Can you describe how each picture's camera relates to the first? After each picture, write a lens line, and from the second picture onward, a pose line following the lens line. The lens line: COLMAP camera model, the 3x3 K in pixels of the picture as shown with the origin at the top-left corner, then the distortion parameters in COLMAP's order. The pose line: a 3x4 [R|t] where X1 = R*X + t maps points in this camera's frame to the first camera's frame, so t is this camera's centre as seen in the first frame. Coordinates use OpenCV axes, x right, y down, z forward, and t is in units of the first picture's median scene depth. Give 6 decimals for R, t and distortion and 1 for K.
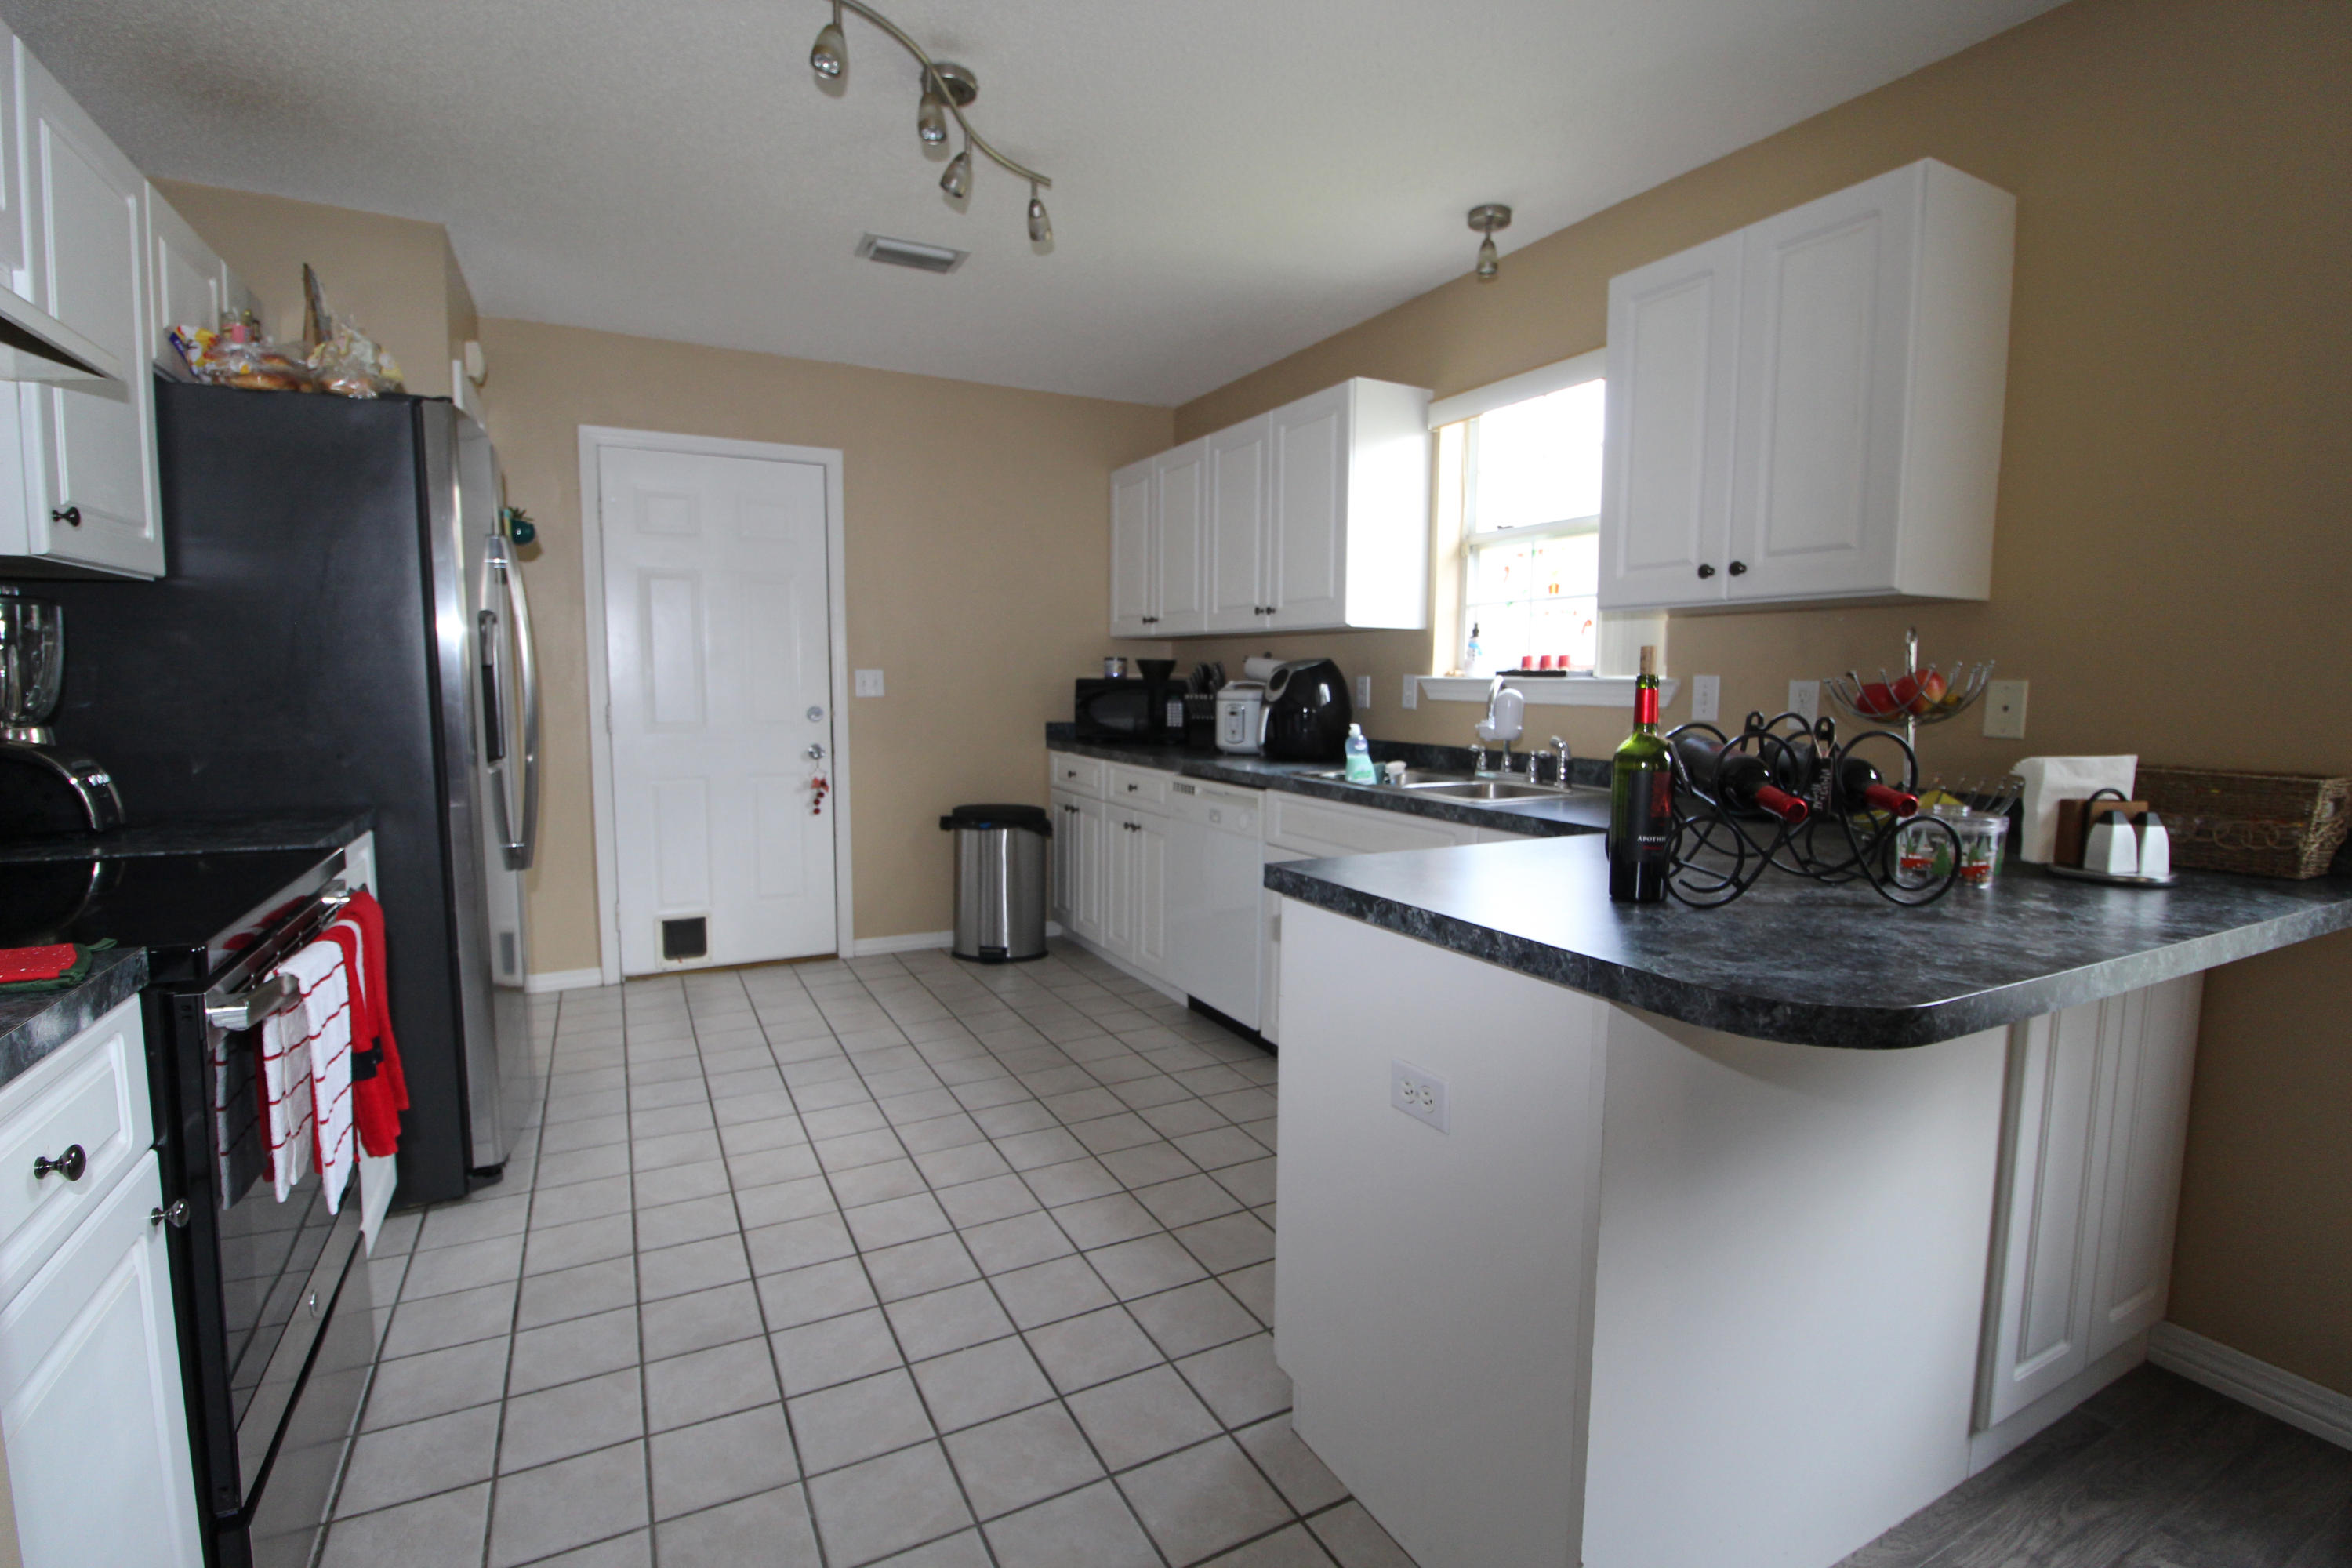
lens RADIAL K [[1087.2, 0, 1192.3], [0, 1087.2, 779.8], [0, 0, 1]] dist [-0.000137, -0.013596]
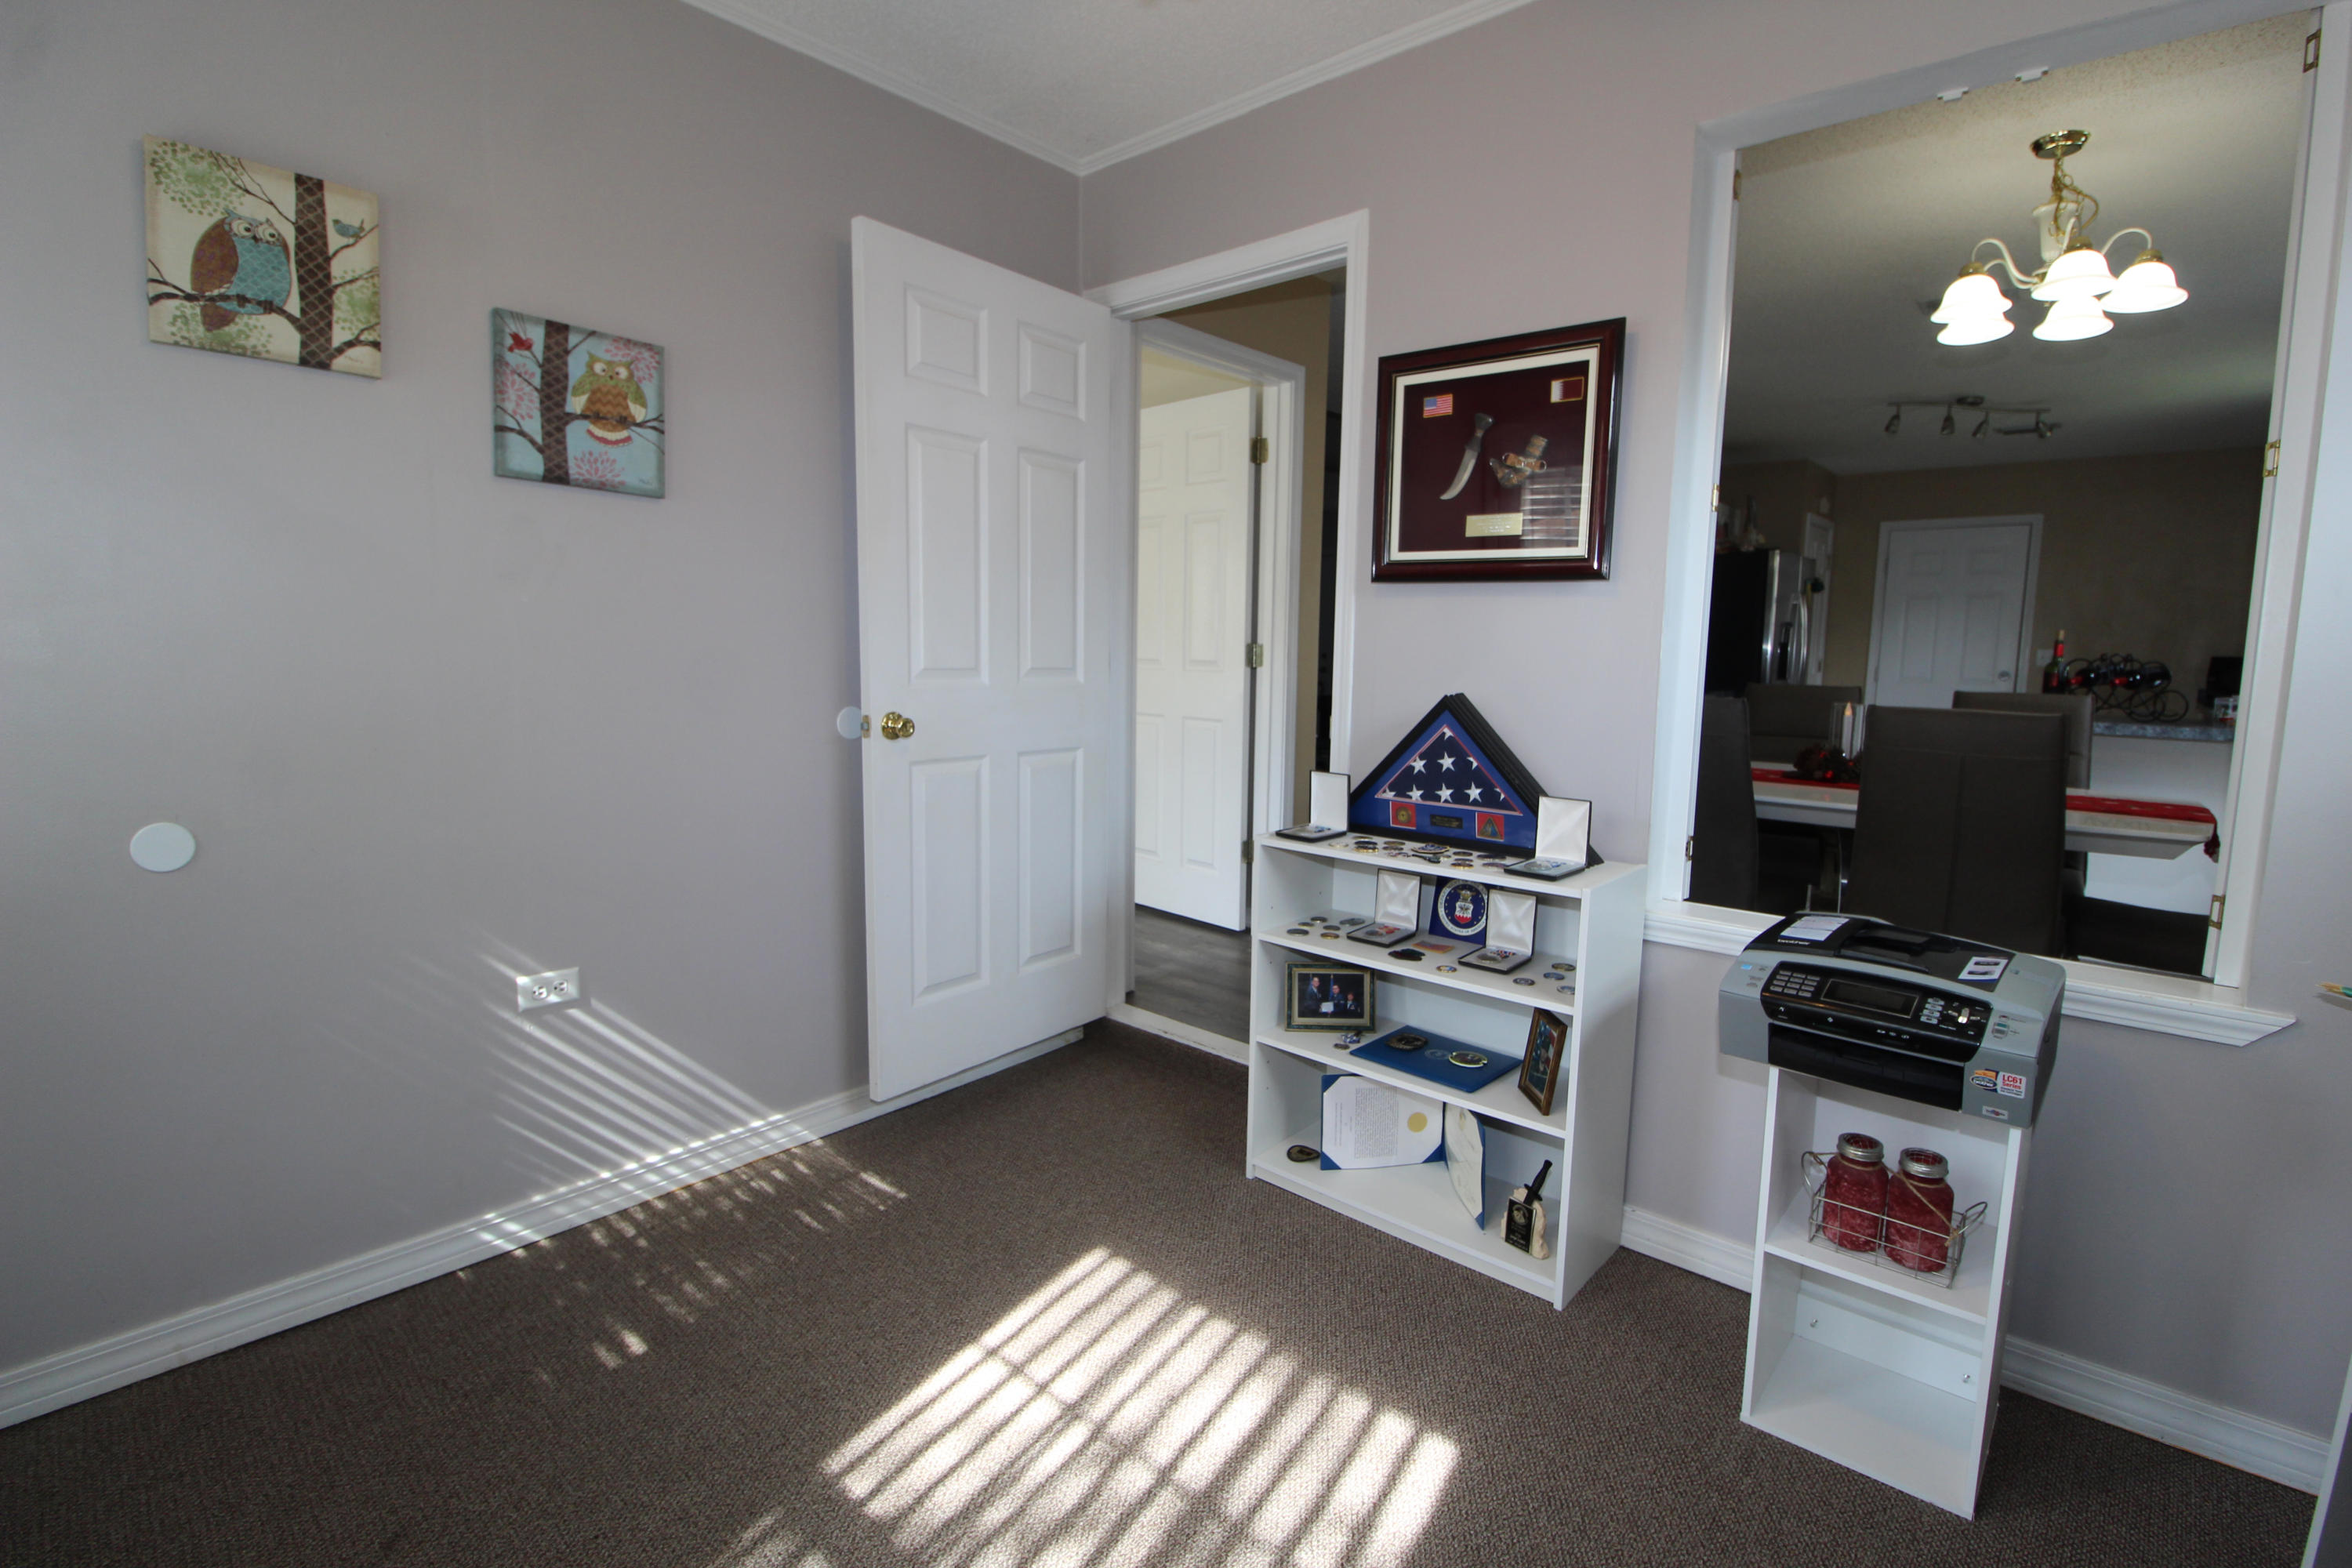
lens RADIAL K [[1087.2, 0, 1192.3], [0, 1087.2, 779.8], [0, 0, 1]] dist [-0.000137, -0.013596]
pose [[0.345975, 0.111867, -0.931551, 0.974595], [-0.107735, 0.991036, 0.078998, 0.124844], [0.932038, 0.073030, 0.354925, -0.906618]]
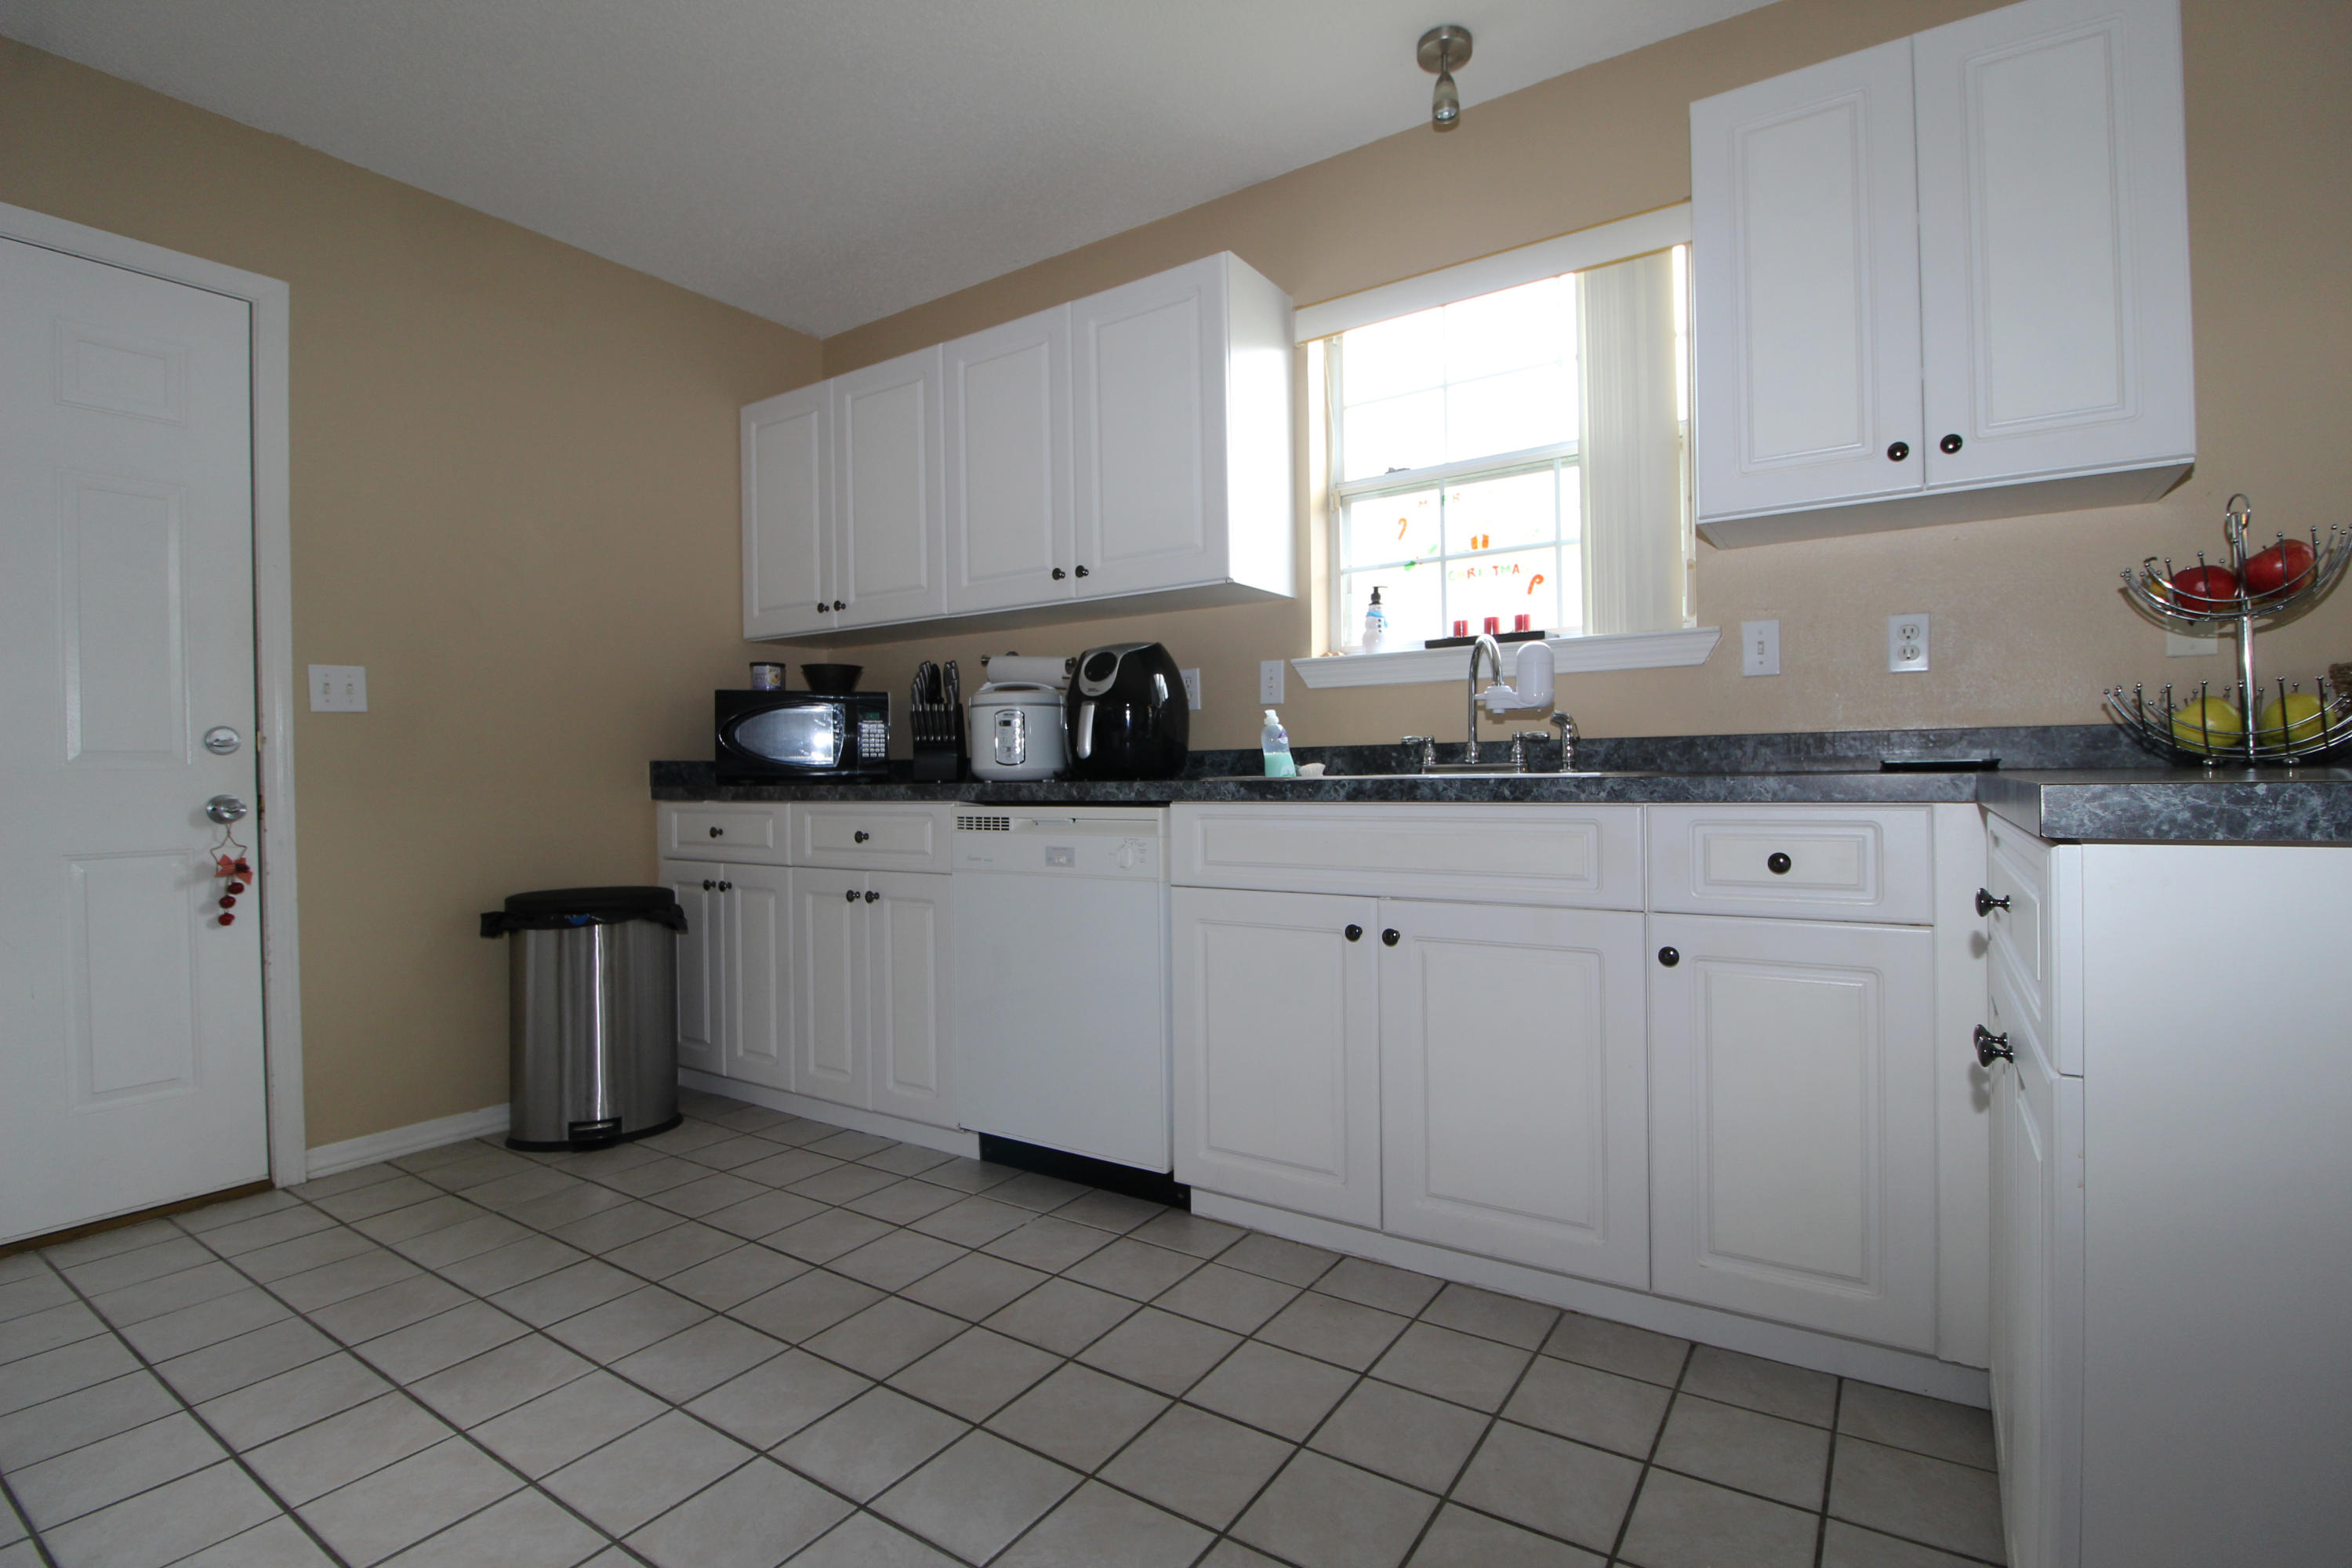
lens RADIAL K [[1087.2, 0, 1192.3], [0, 1087.2, 779.8], [0, 0, 1]] dist [-0.000137, -0.013596]
pose [[0.878278, -0.026256, 0.477429, -0.223069], [0.069128, 0.994973, -0.072450, 0.040101], [-0.473127, 0.096635, 0.875678, 0.372944]]
